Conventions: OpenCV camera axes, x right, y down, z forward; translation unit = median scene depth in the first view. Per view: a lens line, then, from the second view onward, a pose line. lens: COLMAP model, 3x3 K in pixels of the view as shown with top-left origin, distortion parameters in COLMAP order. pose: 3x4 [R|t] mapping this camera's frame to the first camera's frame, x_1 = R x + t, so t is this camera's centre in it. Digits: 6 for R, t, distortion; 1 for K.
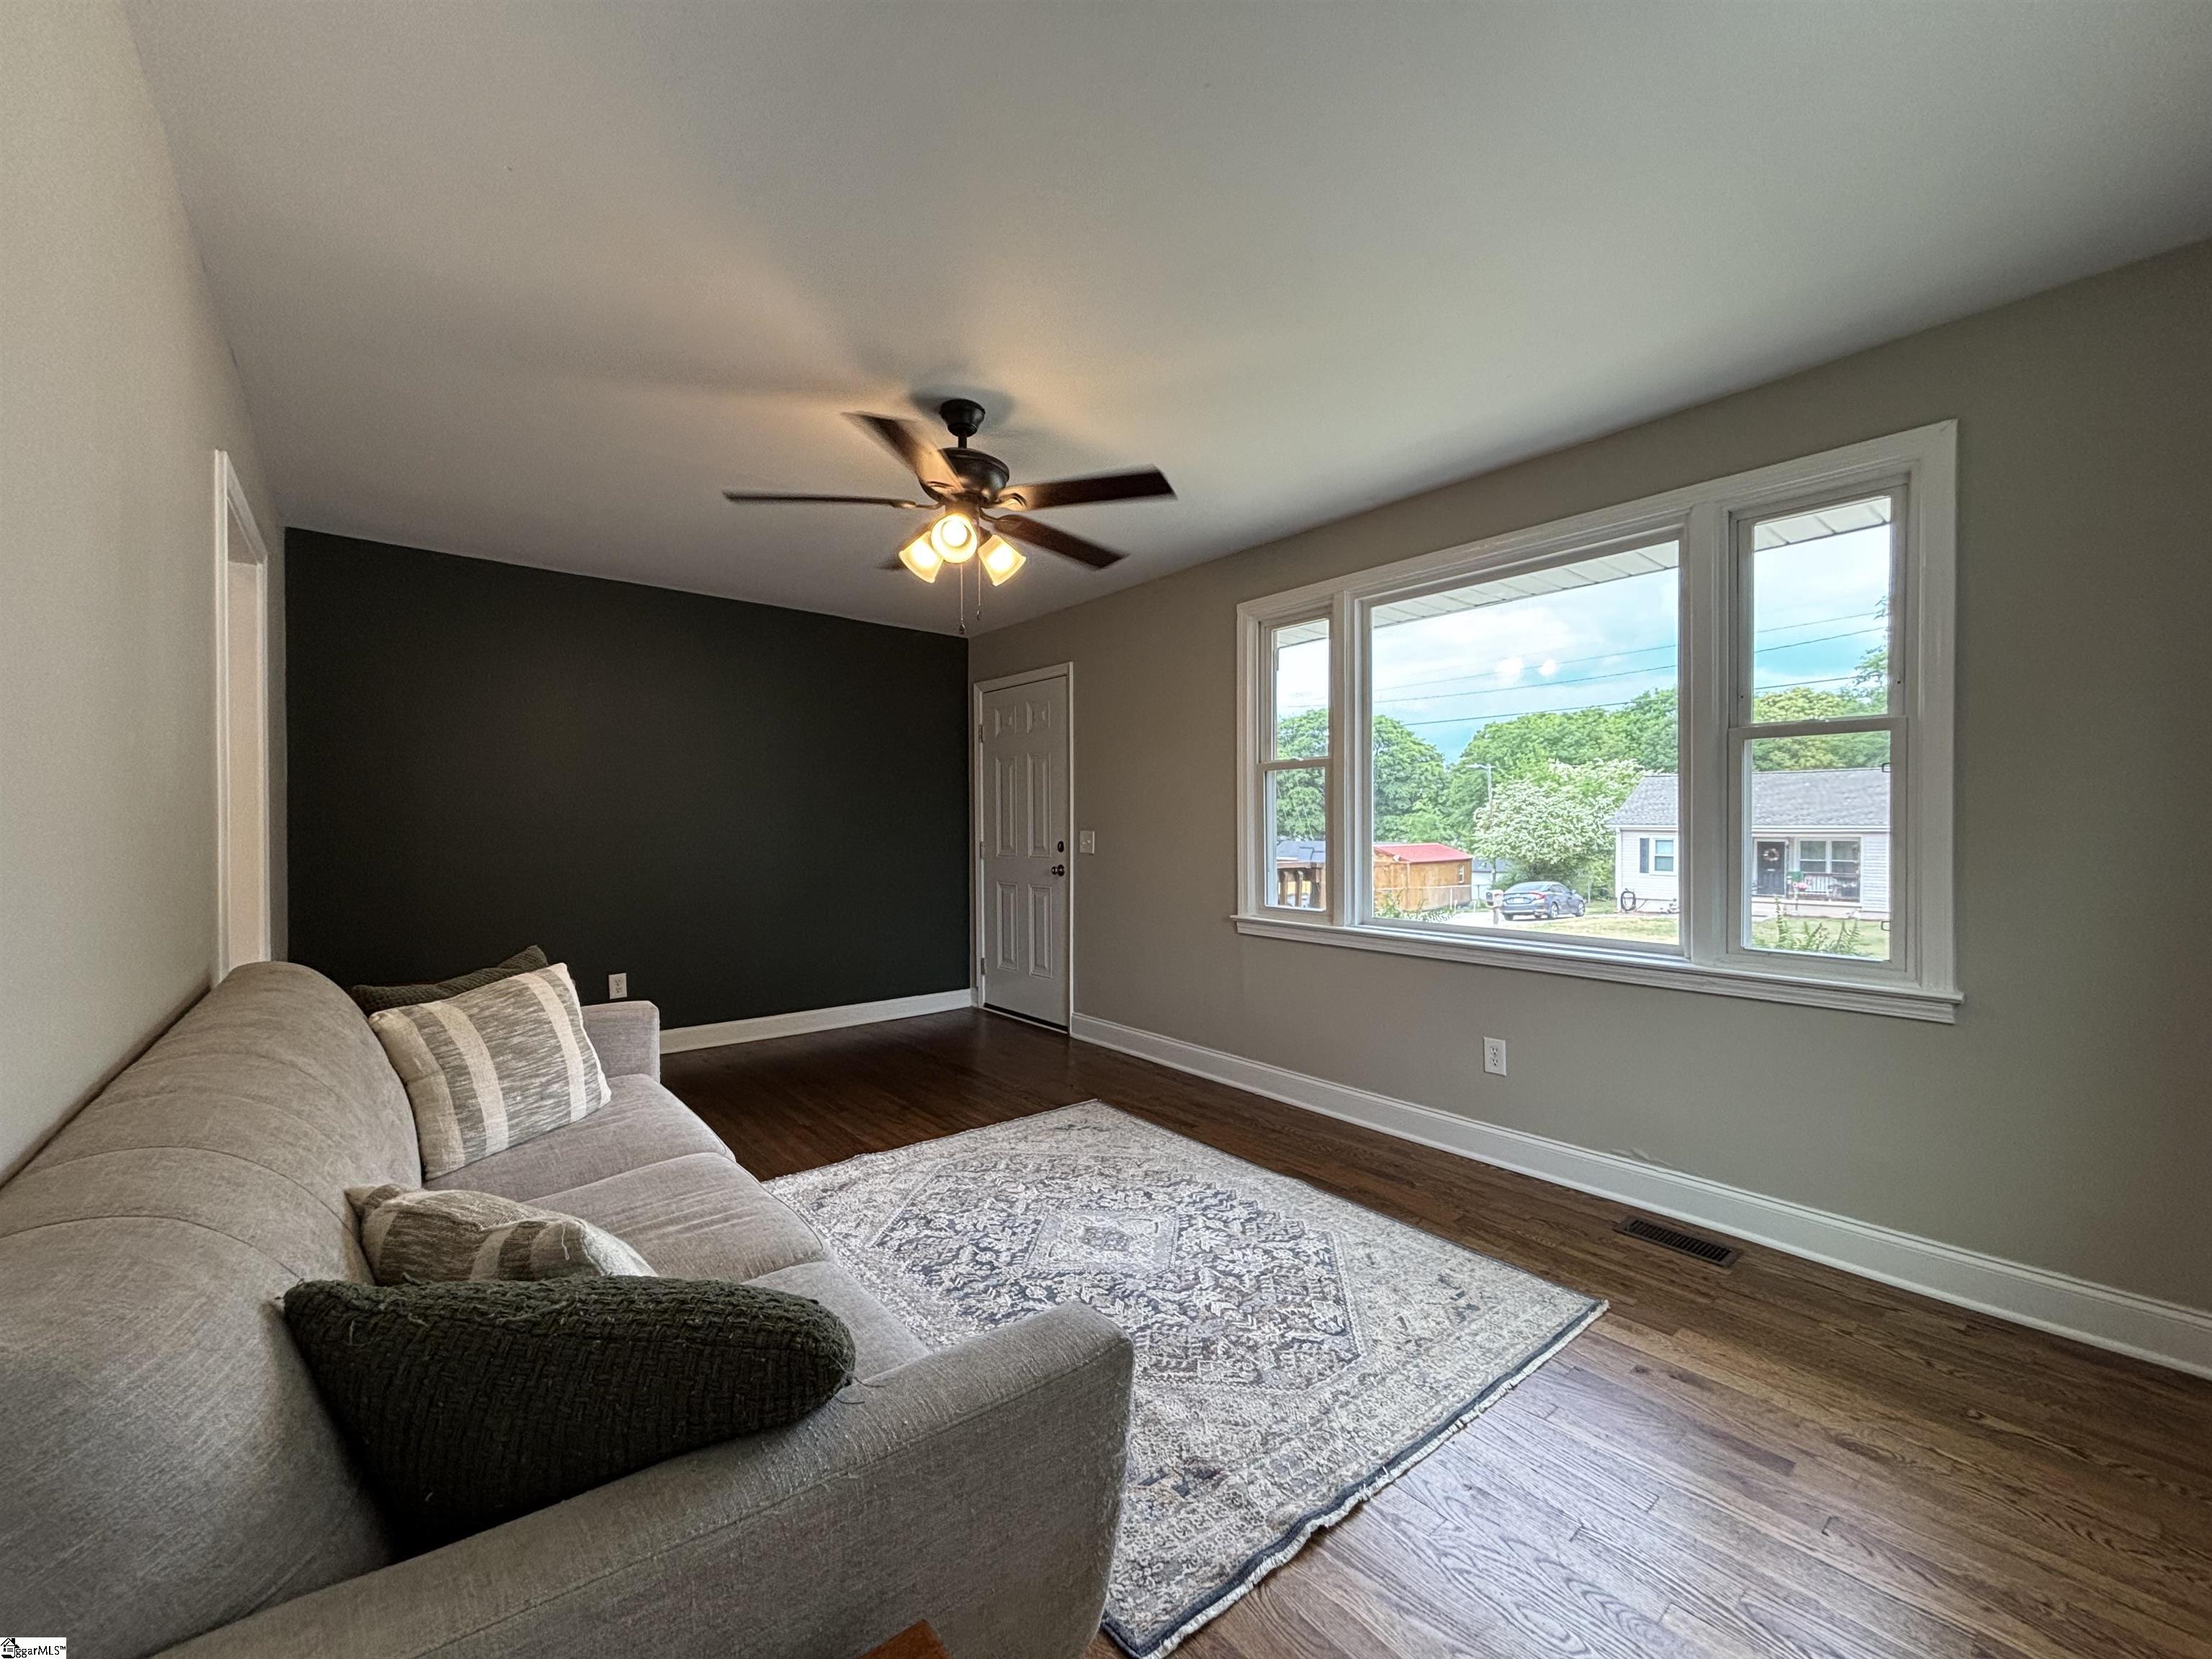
lens RADIAL K [[887.6, 0, 1102.5], [0, 887.6, 833.7], [0, 0, 1]] dist [0.003651, -0.000054]
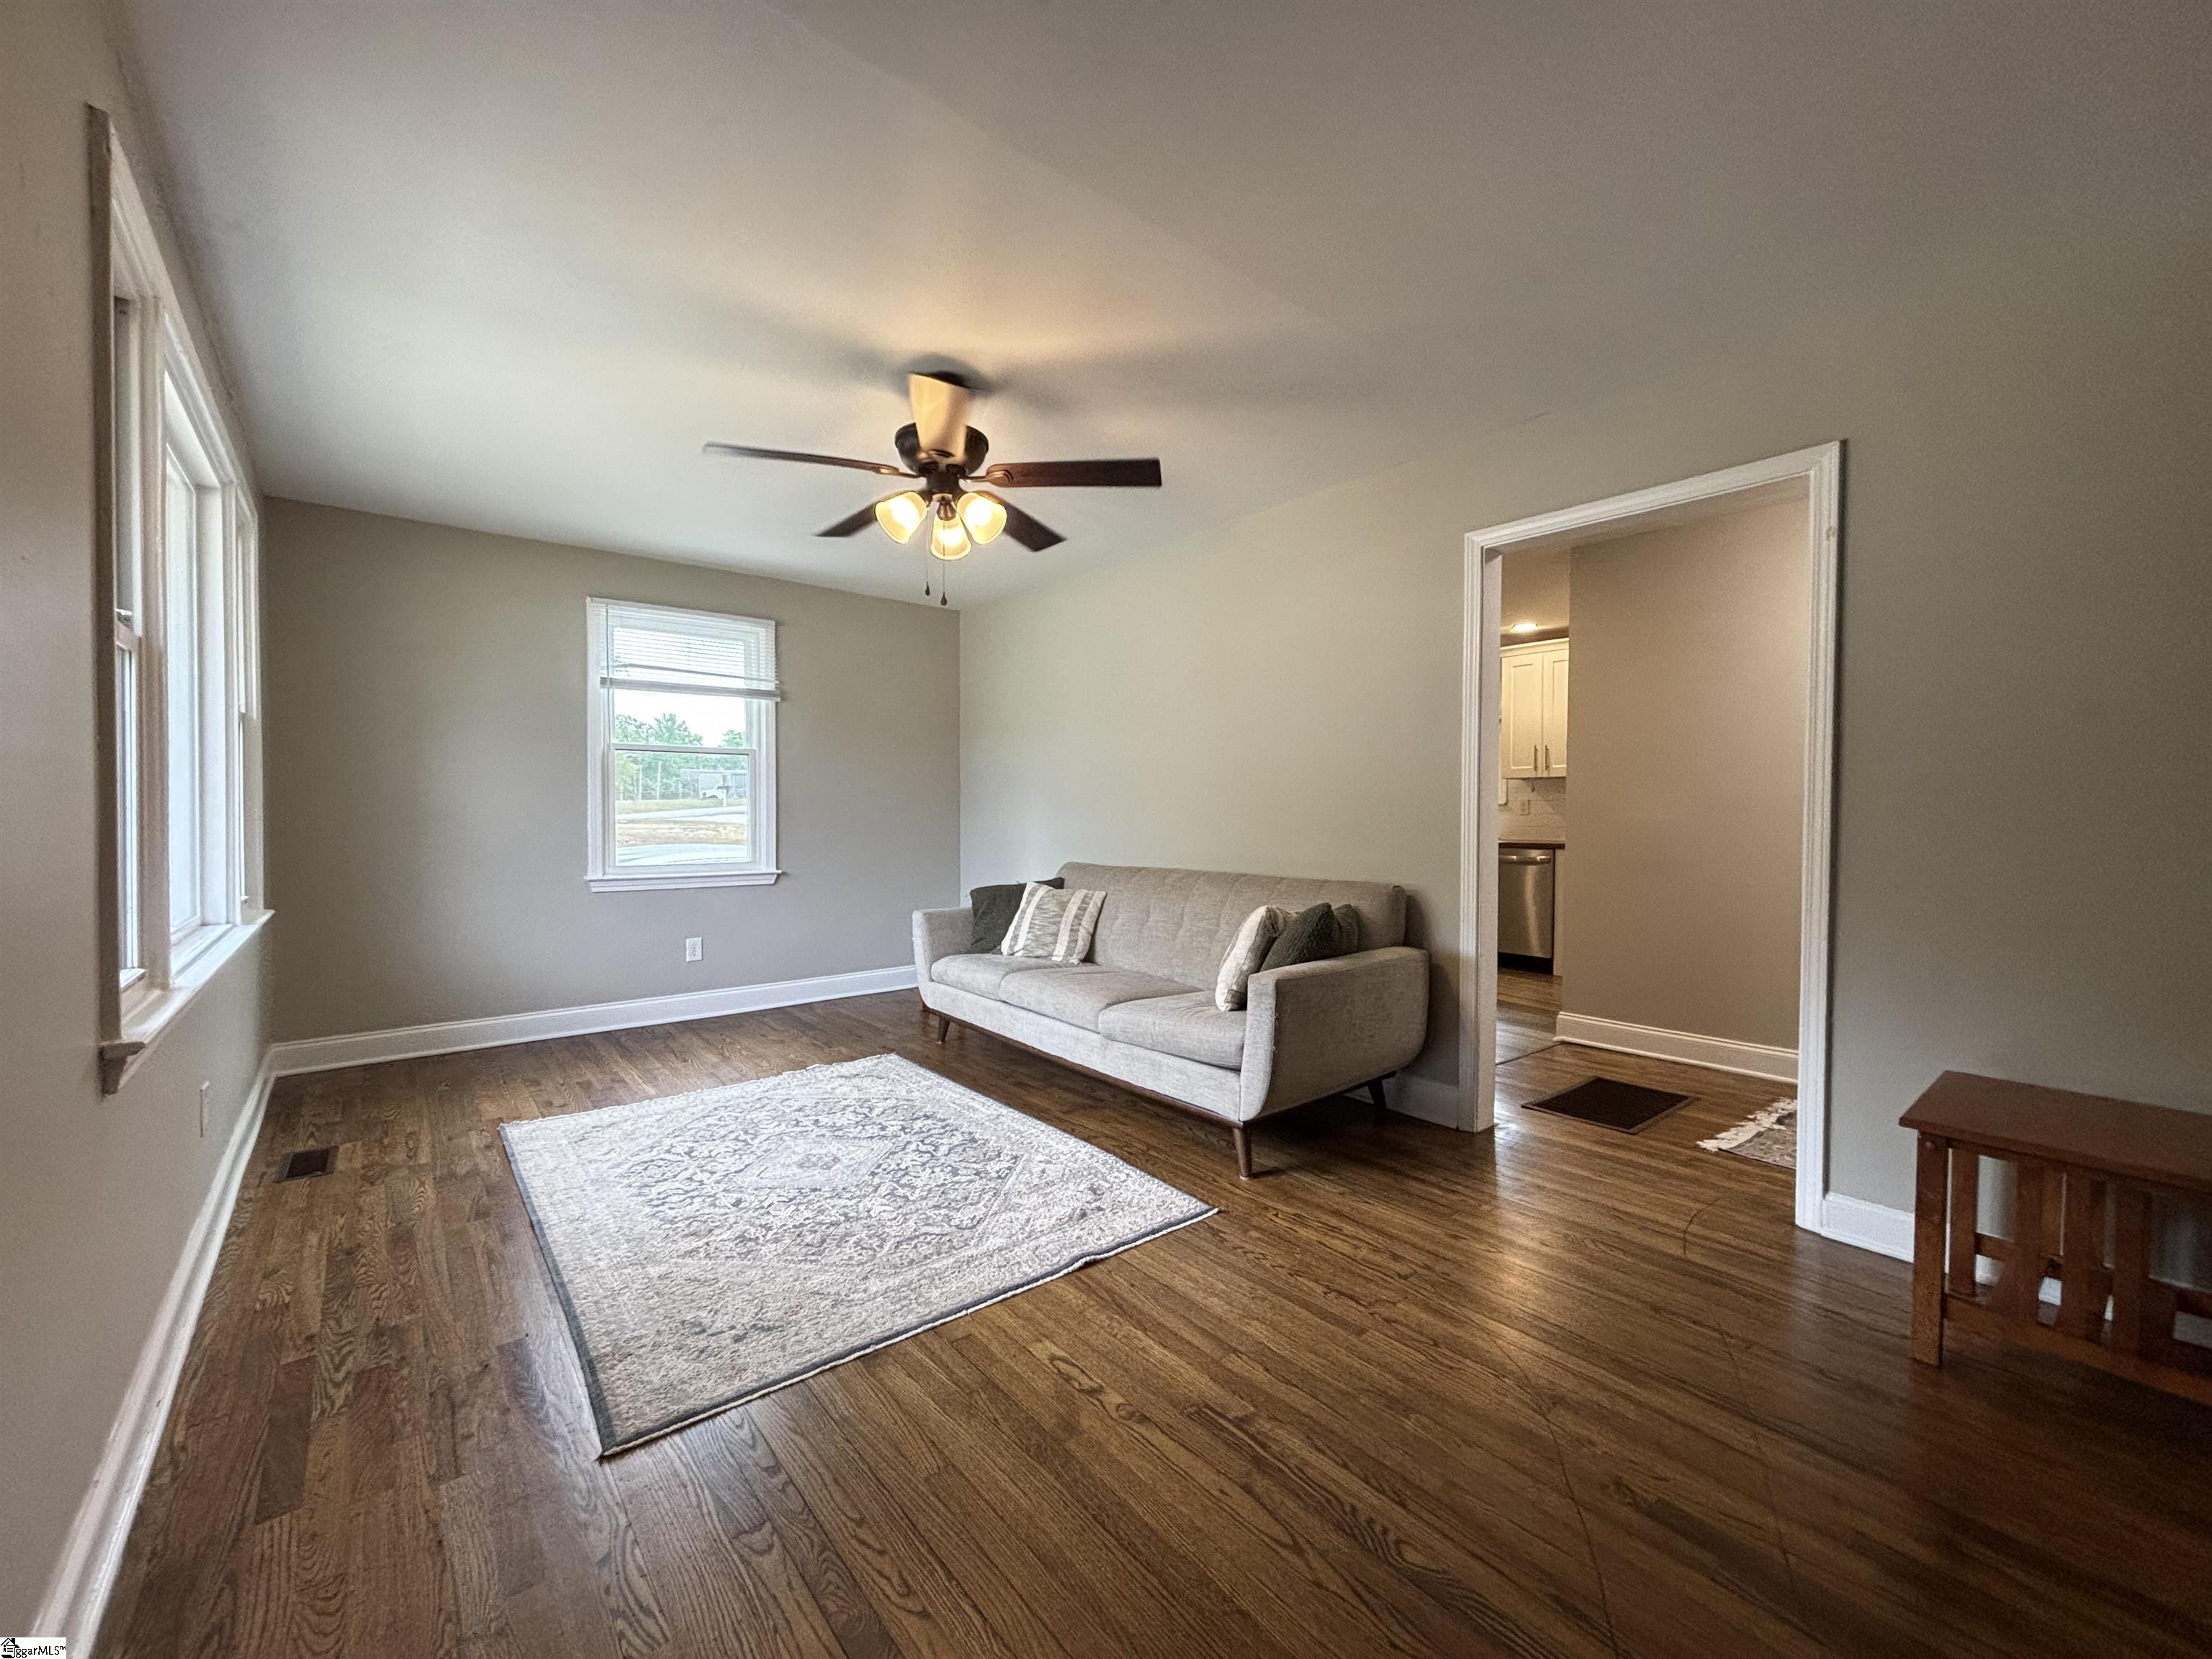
lens RADIAL K [[892.8, 0, 1101.0], [0, 892.8, 823.6], [0, 0, 1]] dist [0.008646, -0.000116]
pose [[-0.999998, 0.000900, -0.001488, -0.329904], [0.000858, 0.999608, 0.027981, -0.003020], [0.001513, 0.027980, -0.999607, 1.977745]]
